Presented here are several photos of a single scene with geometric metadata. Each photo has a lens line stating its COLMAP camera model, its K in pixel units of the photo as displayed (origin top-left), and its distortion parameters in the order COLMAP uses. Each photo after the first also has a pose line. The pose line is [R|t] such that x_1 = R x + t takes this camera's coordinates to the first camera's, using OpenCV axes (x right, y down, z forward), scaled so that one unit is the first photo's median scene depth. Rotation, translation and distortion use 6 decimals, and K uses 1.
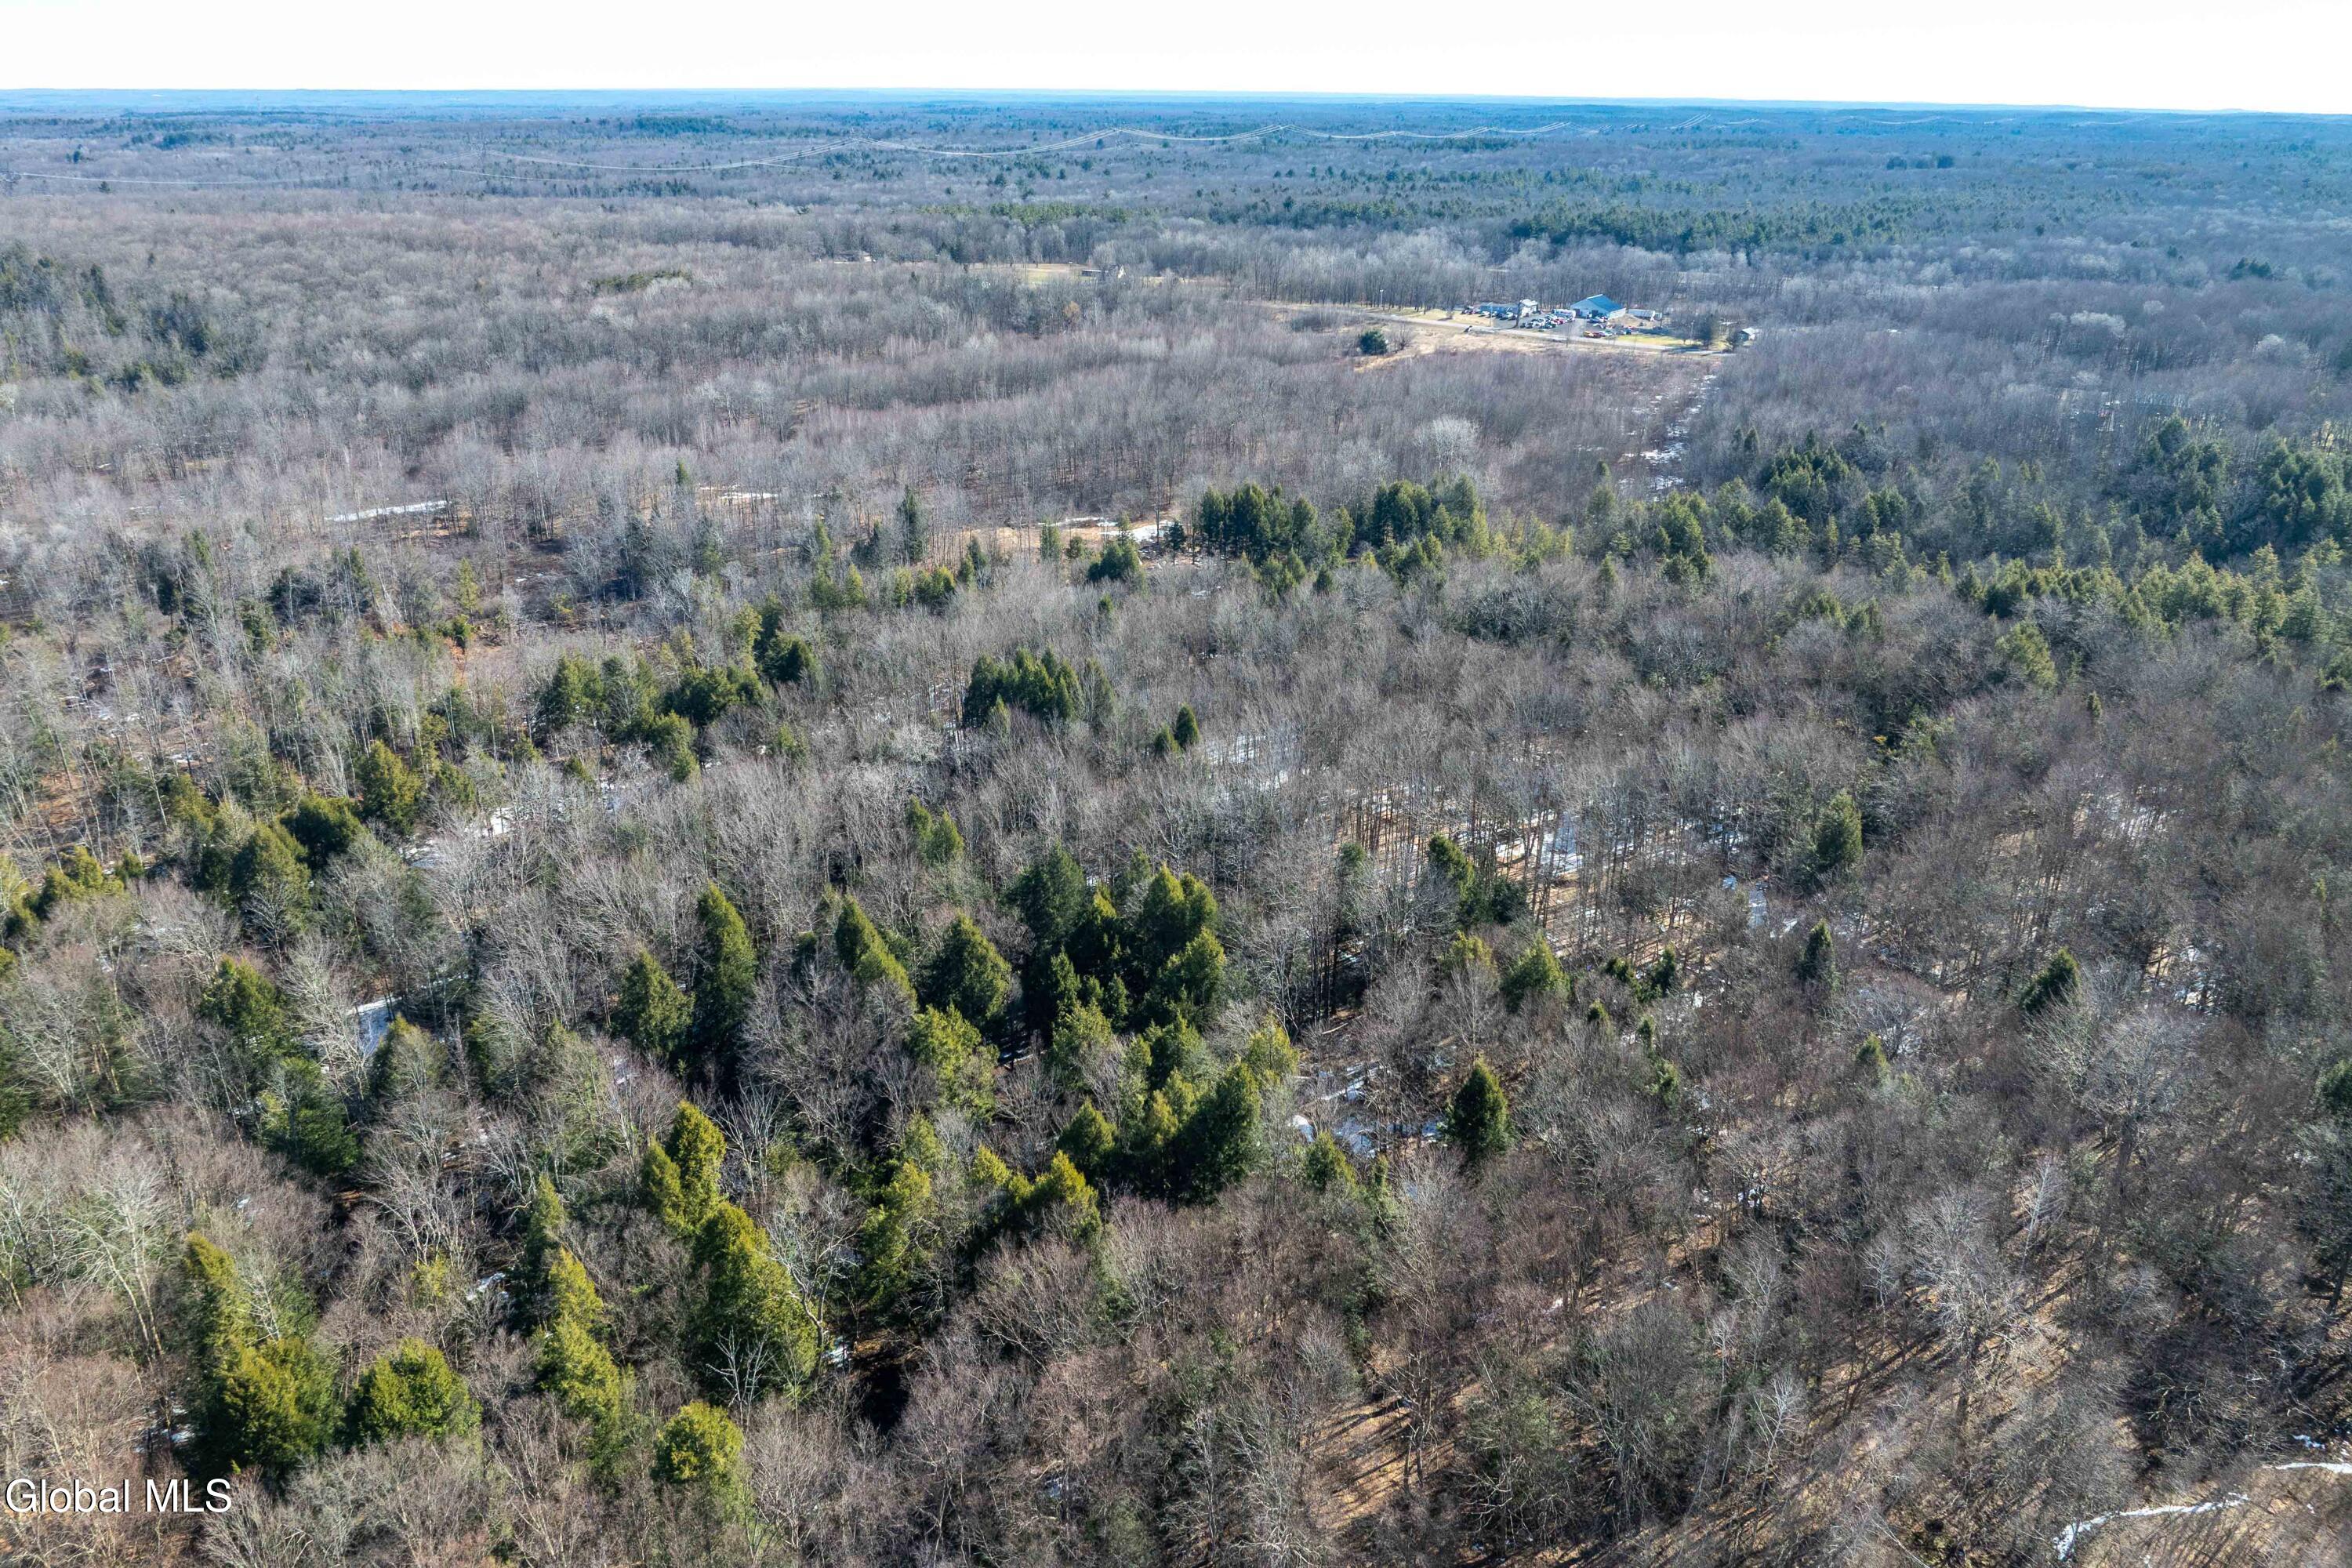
lens RADIAL K [[1656.6, 0, 1182.9], [0, 1656.6, 687.6], [0, 0, 1]] dist [-0.033063, 0.019770]
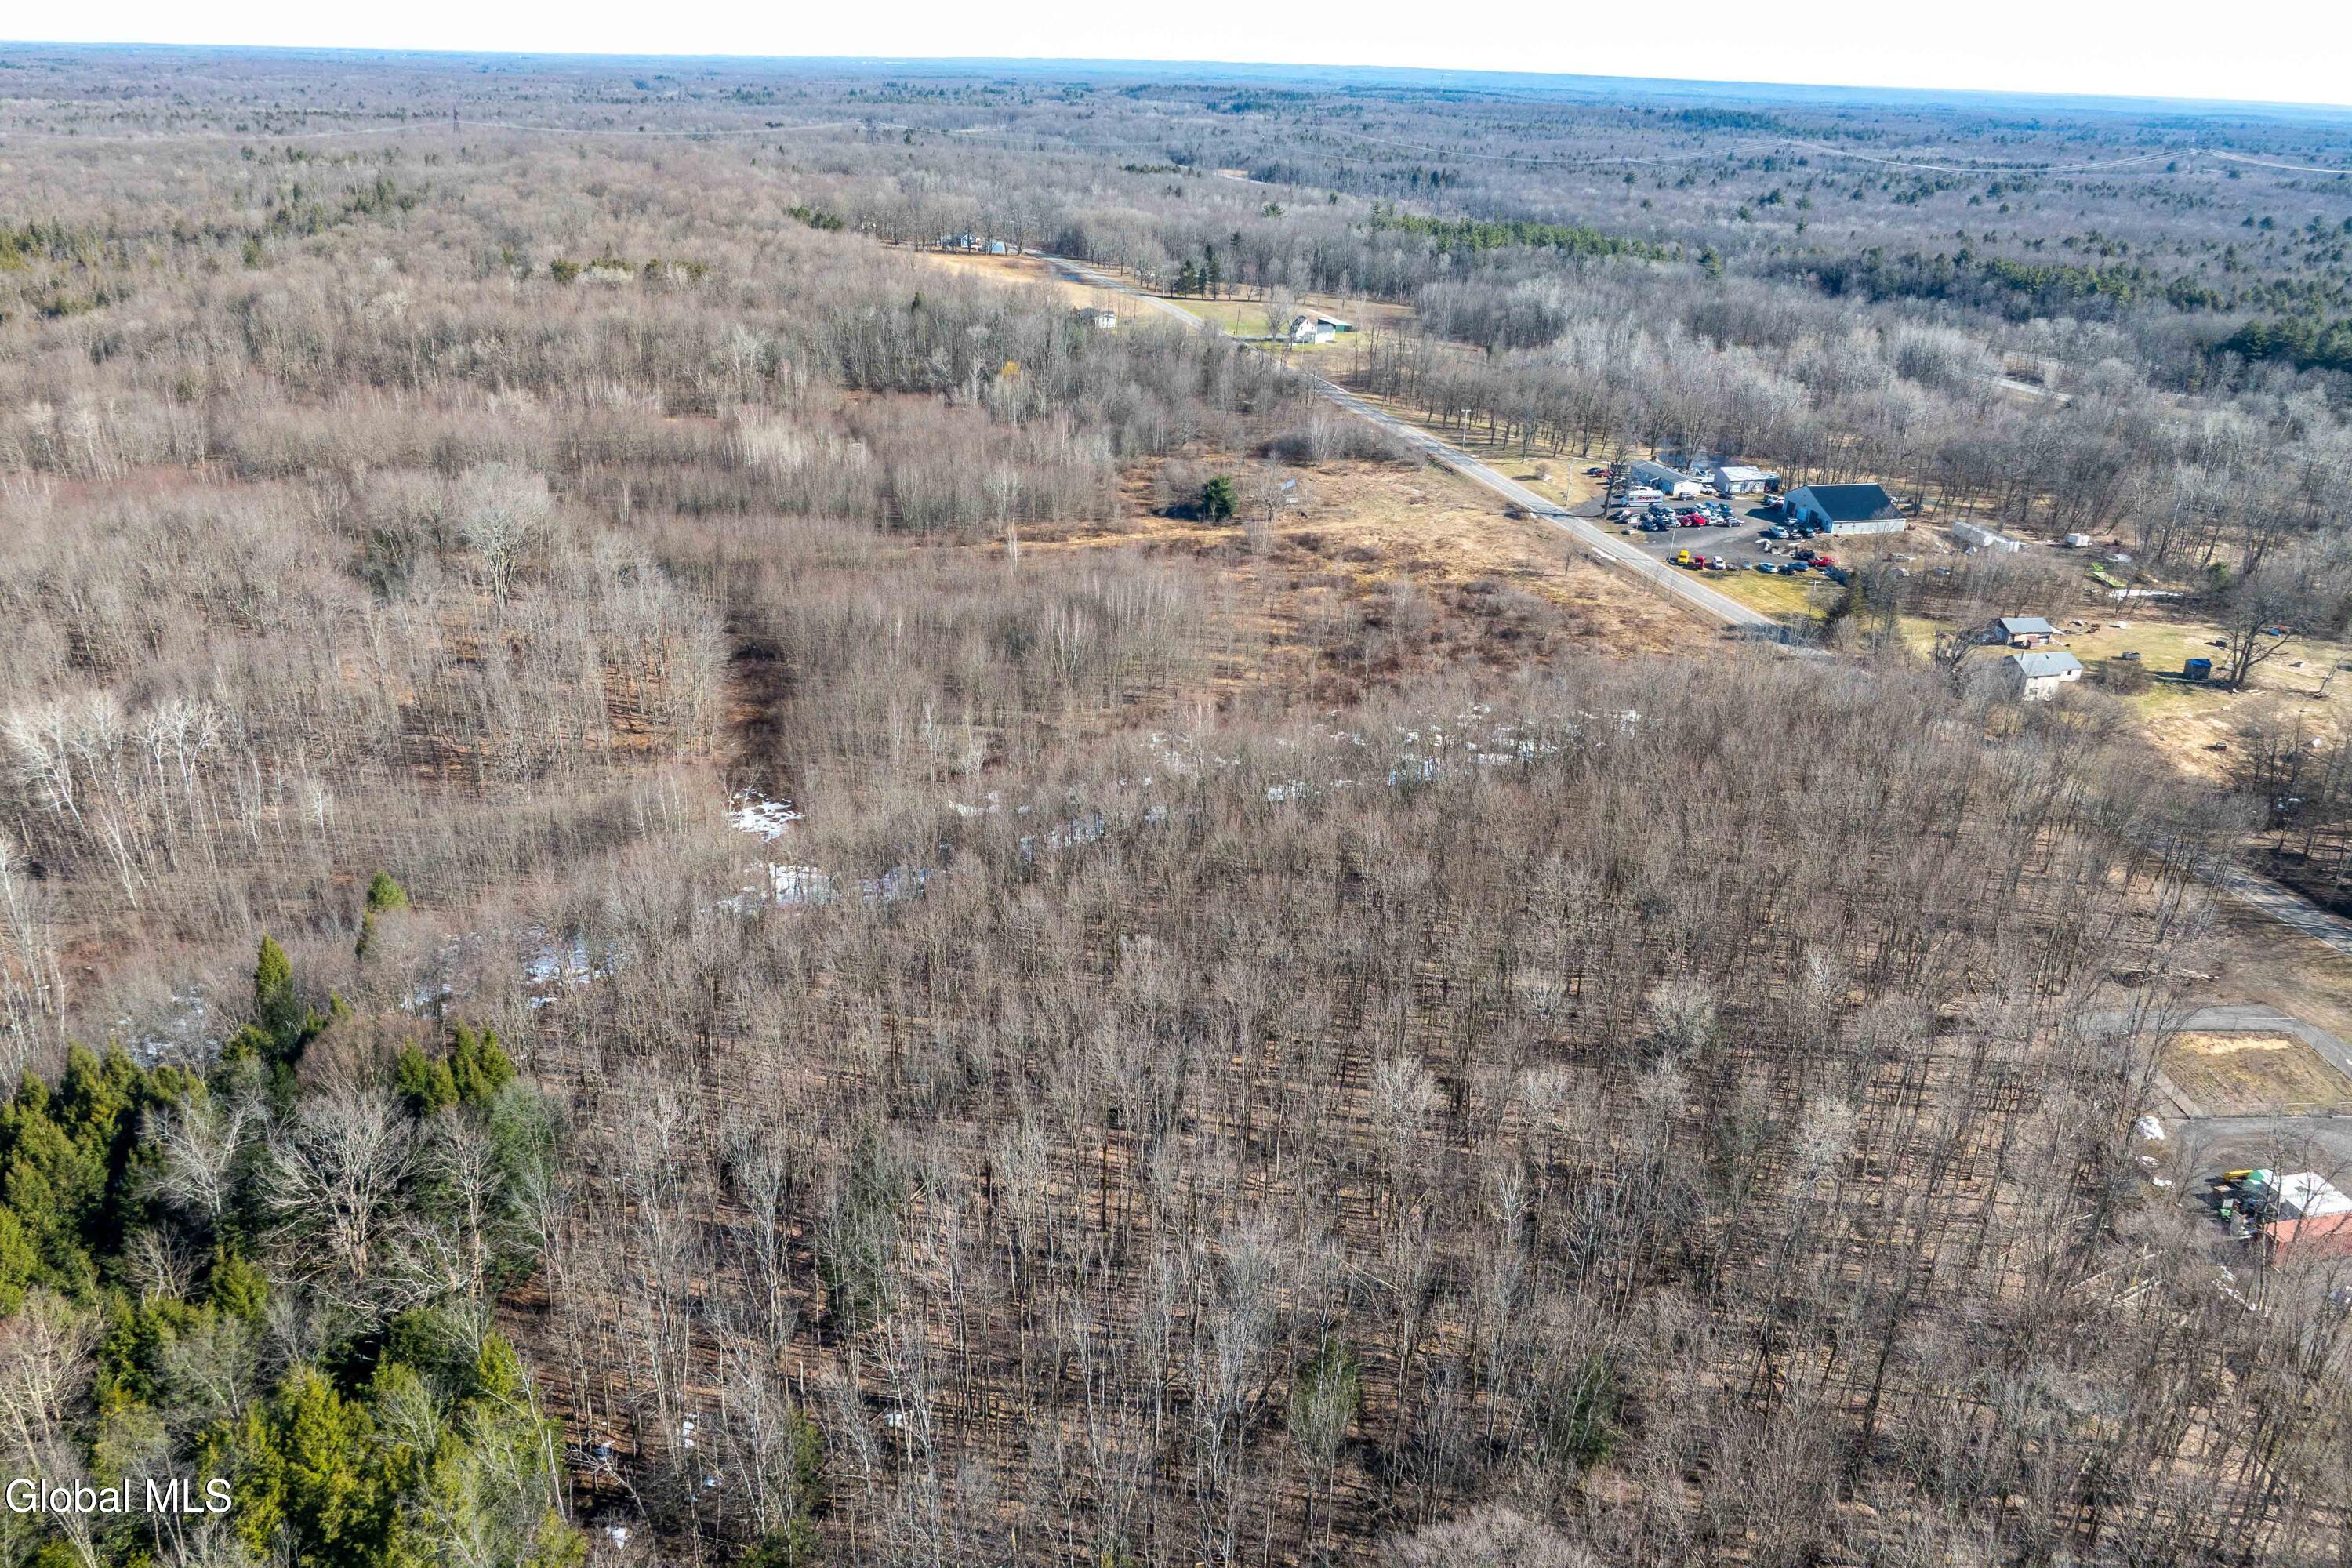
lens RADIAL K [[1654.4, 0, 1186.9], [0, 1654.4, 689.1], [0, 0, 1]] dist [-0.028434, 0.026357]
pose [[0.764879, 0.250128, -0.593630, 0.763002], [-0.248363, 0.964796, 0.086511, -0.319601], [0.594371, 0.081265, 0.800075, 0.904003]]
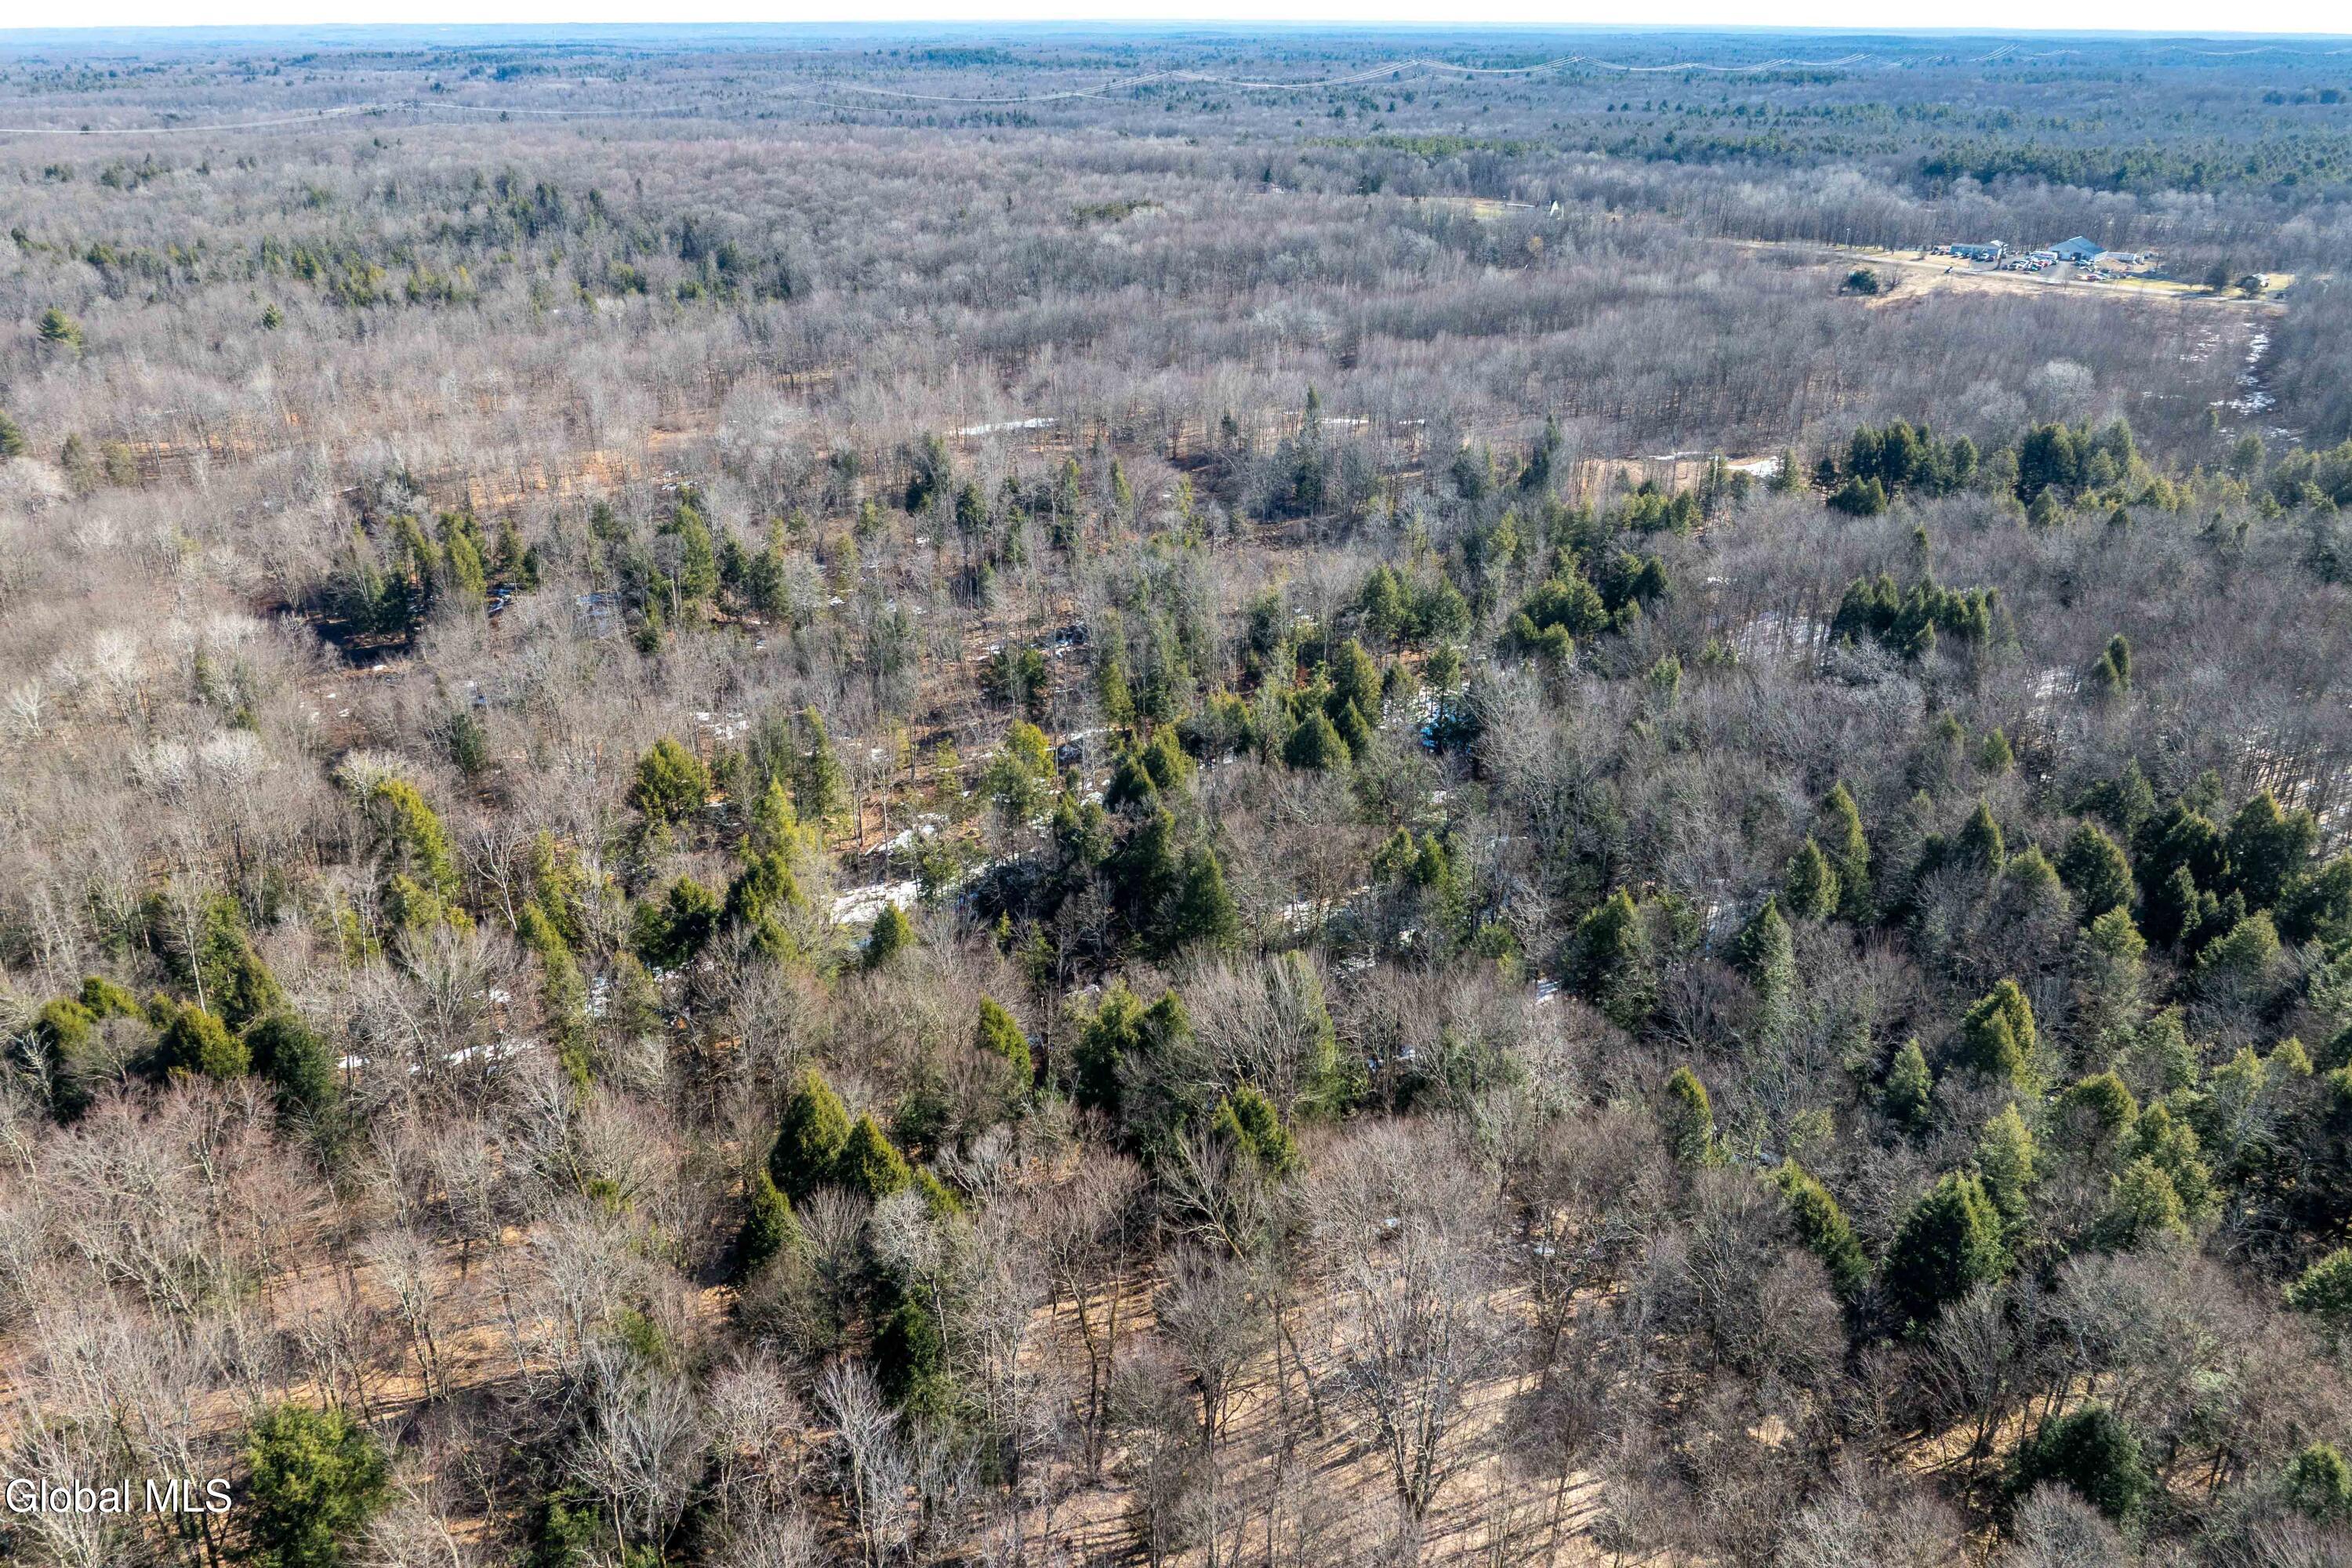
lens RADIAL K [[1656.6, 0, 1182.9], [0, 1656.6, 687.6], [0, 0, 1]] dist [-0.033063, 0.019770]
pose [[0.991252, 0.044382, -0.124297, -0.253058], [-0.039755, 0.998430, 0.039462, 0.014325], [0.125853, -0.034175, 0.991460, -0.043476]]
